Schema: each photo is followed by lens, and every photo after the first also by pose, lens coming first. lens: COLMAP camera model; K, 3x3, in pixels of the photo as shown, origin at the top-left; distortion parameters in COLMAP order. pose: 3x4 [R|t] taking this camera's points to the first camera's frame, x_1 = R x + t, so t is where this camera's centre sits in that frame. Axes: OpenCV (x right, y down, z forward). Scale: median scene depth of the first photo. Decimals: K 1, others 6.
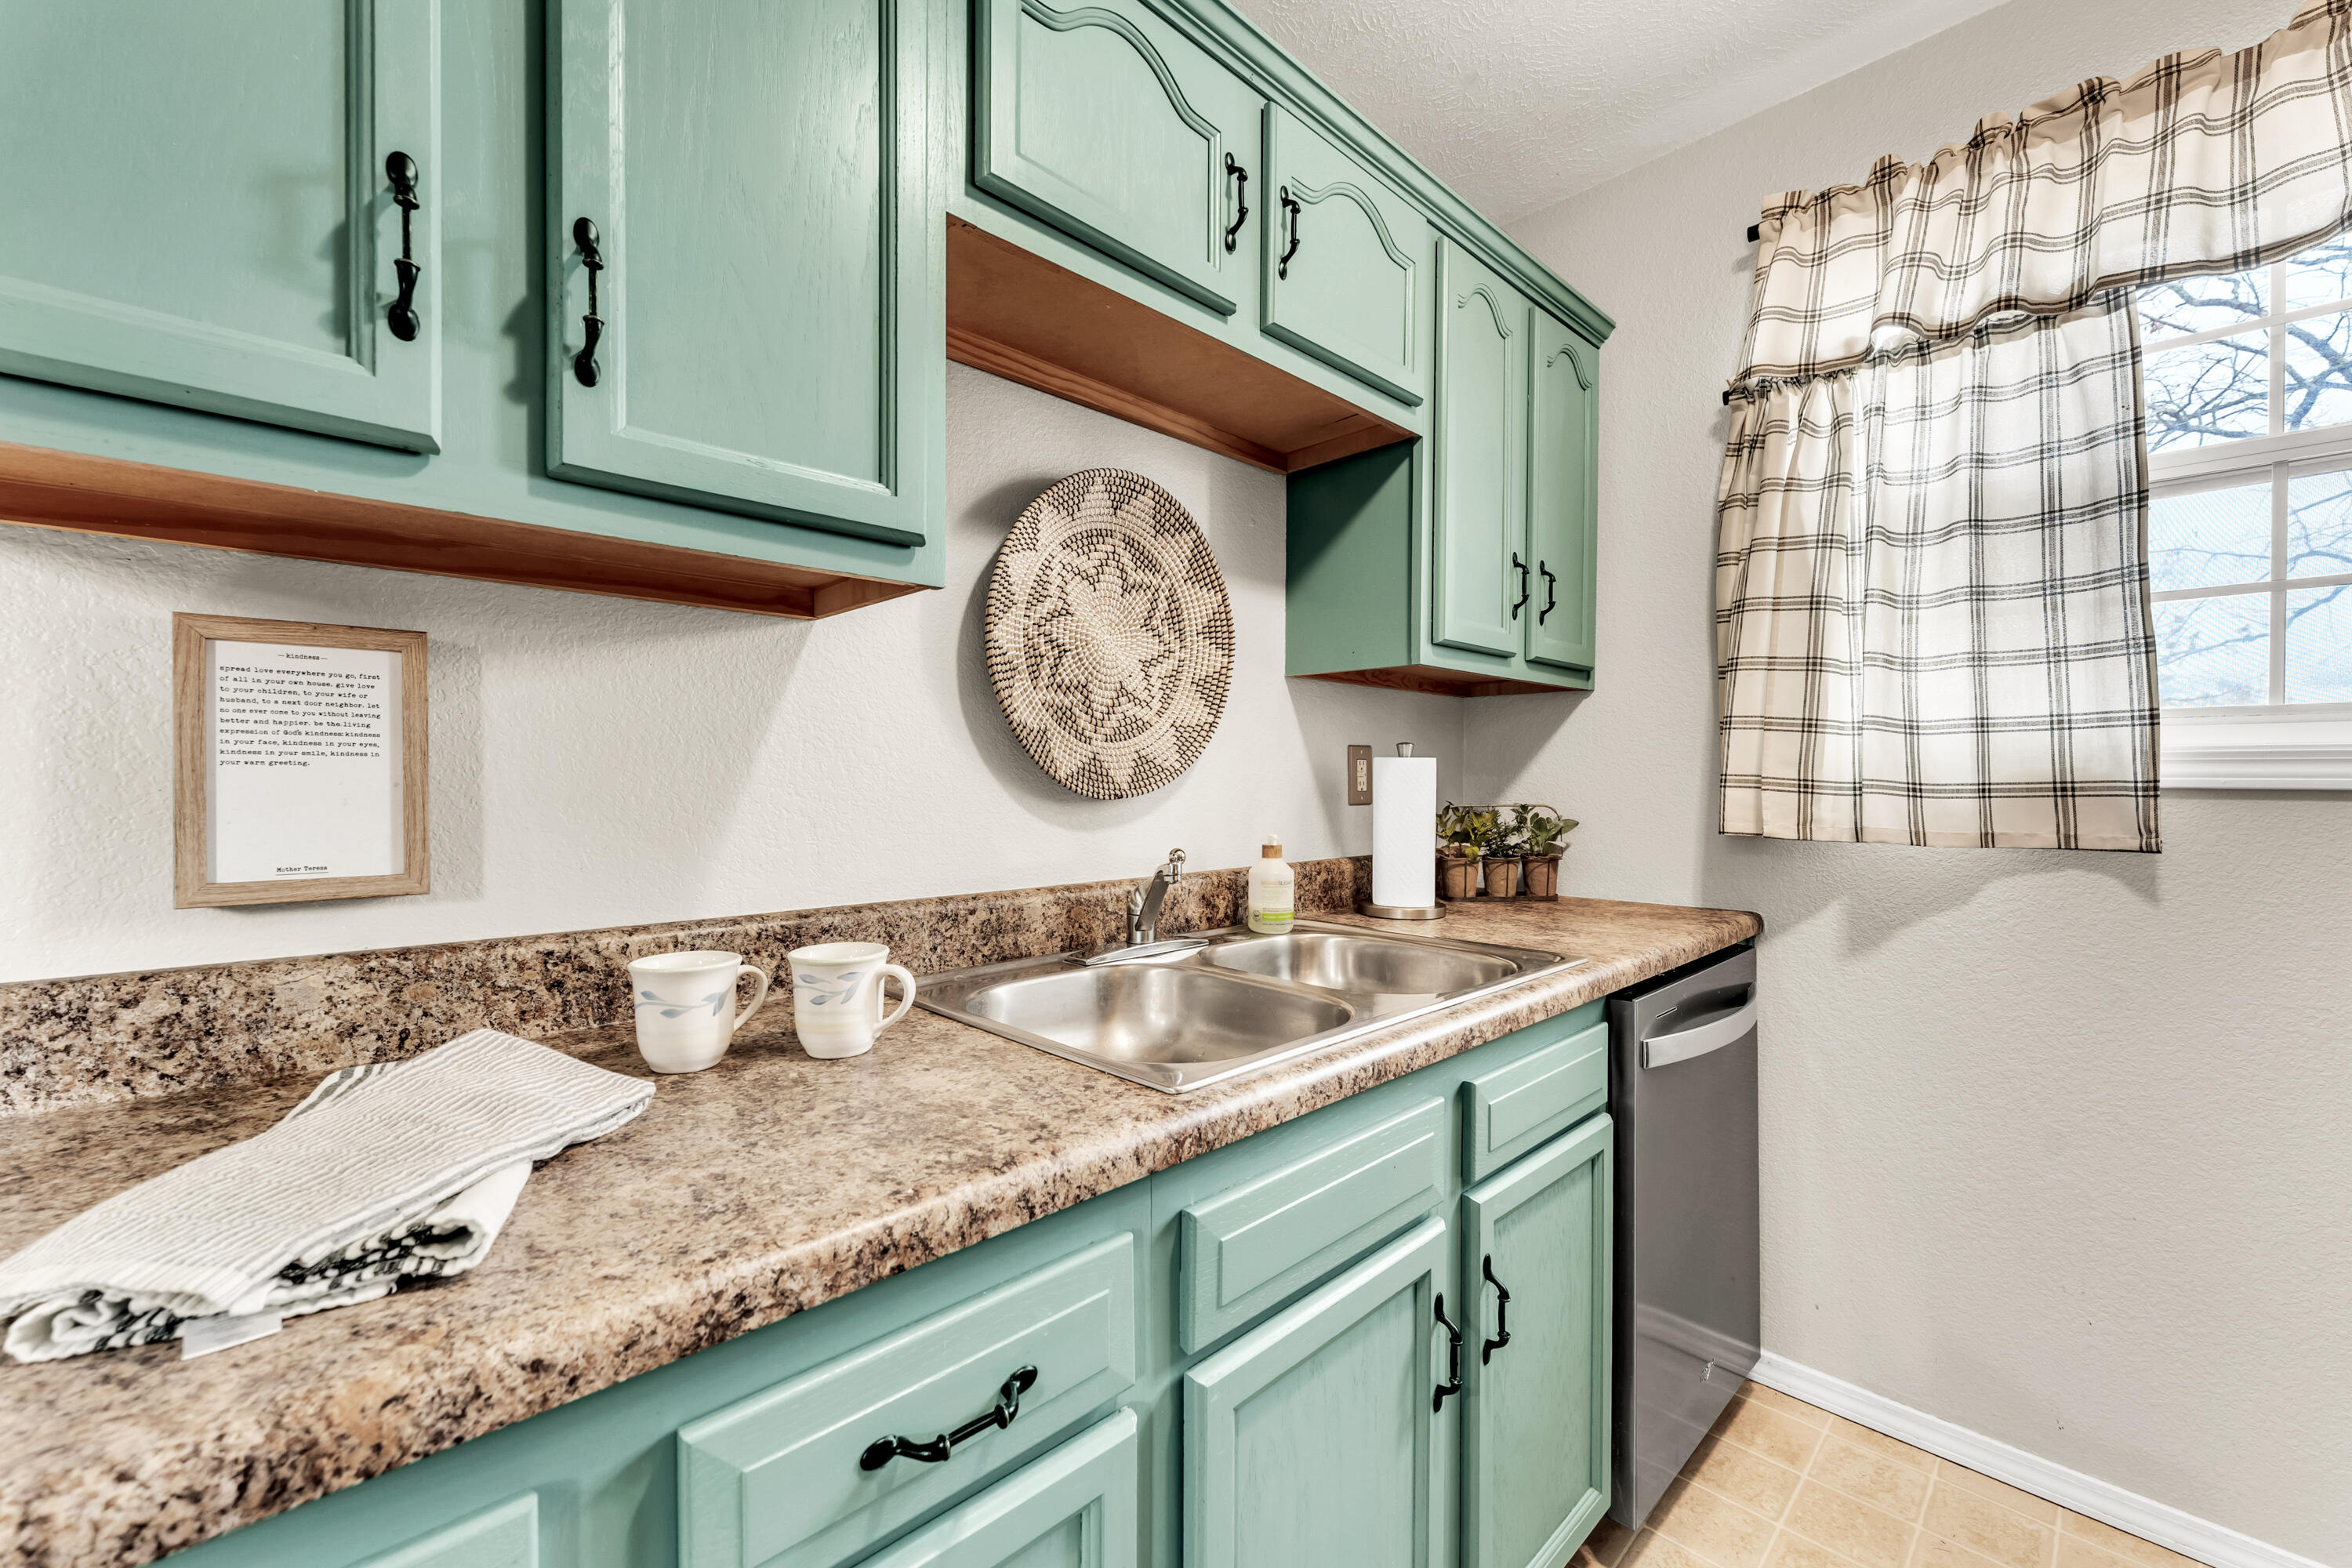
lens RADIAL K [[948.3, 0, 1172.4], [0, 948.3, 781.8], [0, 0, 1]] dist [-0.002796, 0.000863]
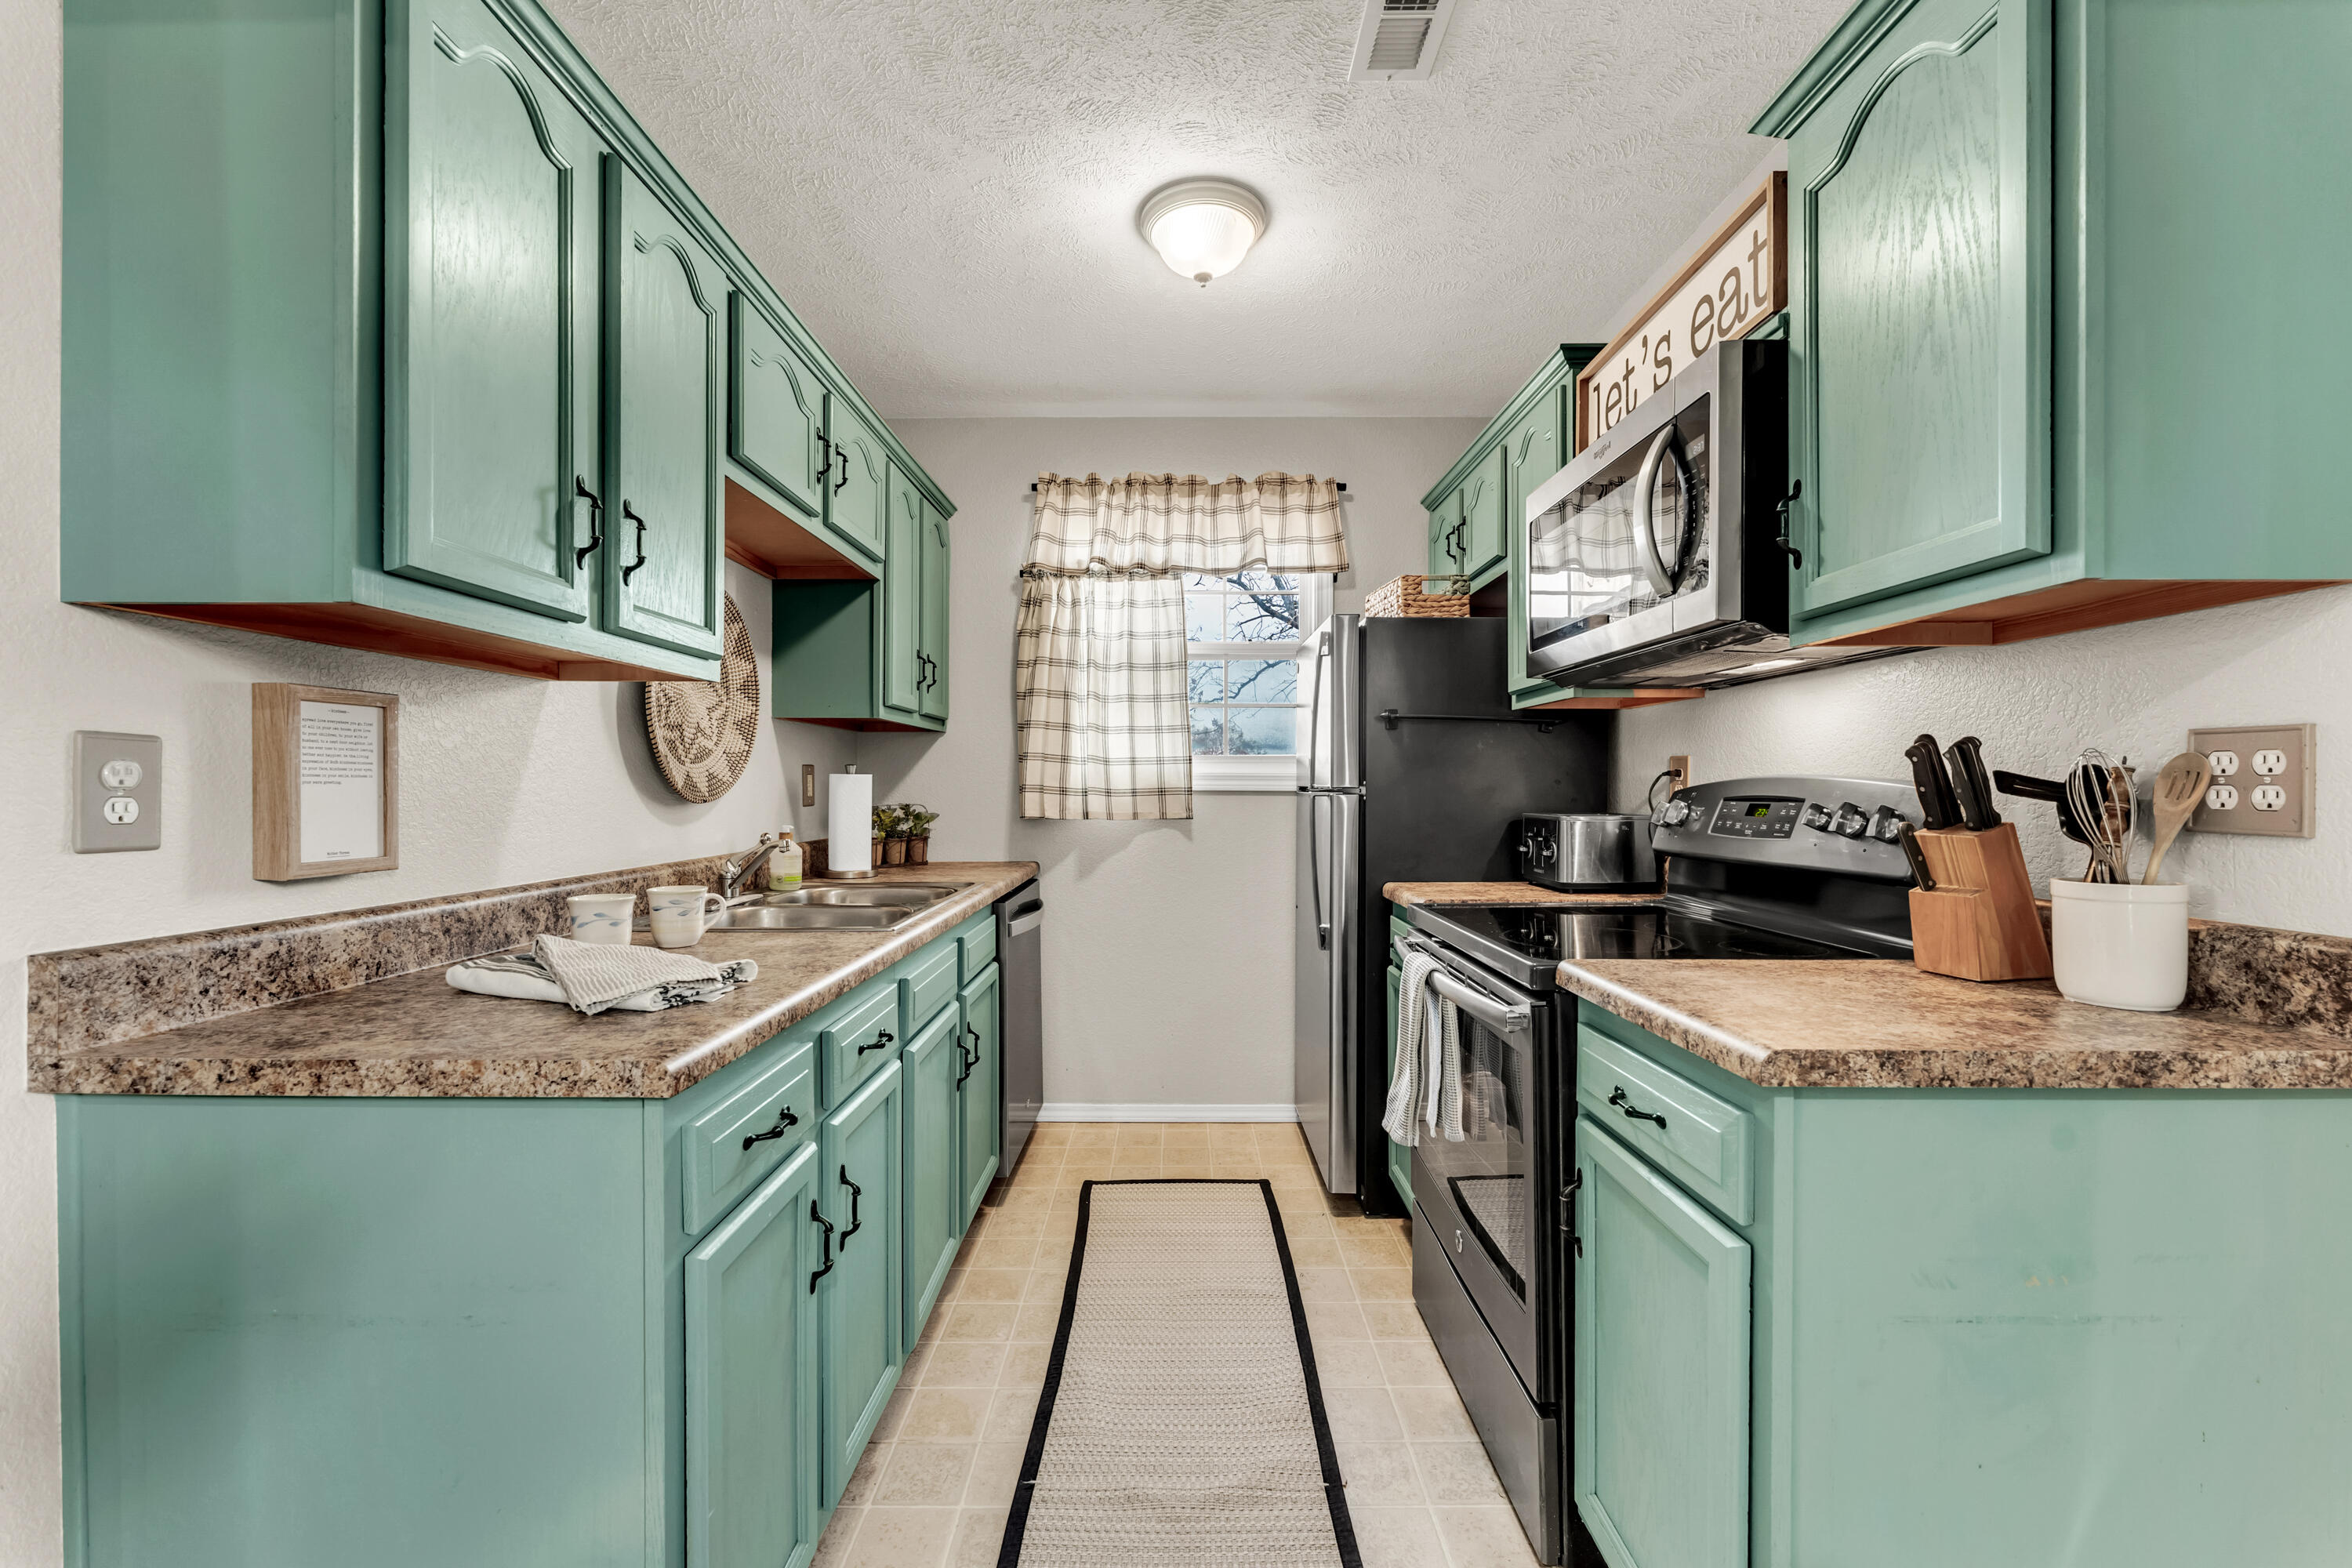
lens RADIAL K [[948.3, 0, 1177.6], [0, 948.3, 781.0], [0, 0, 1]] dist [-0.002796, 0.000863]
pose [[0.699305, -0.001395, 0.714822, -0.555524], [0.009295, 0.999931, -0.007142, 0.000677], [-0.714763, 0.011638, 0.699270, -0.518626]]
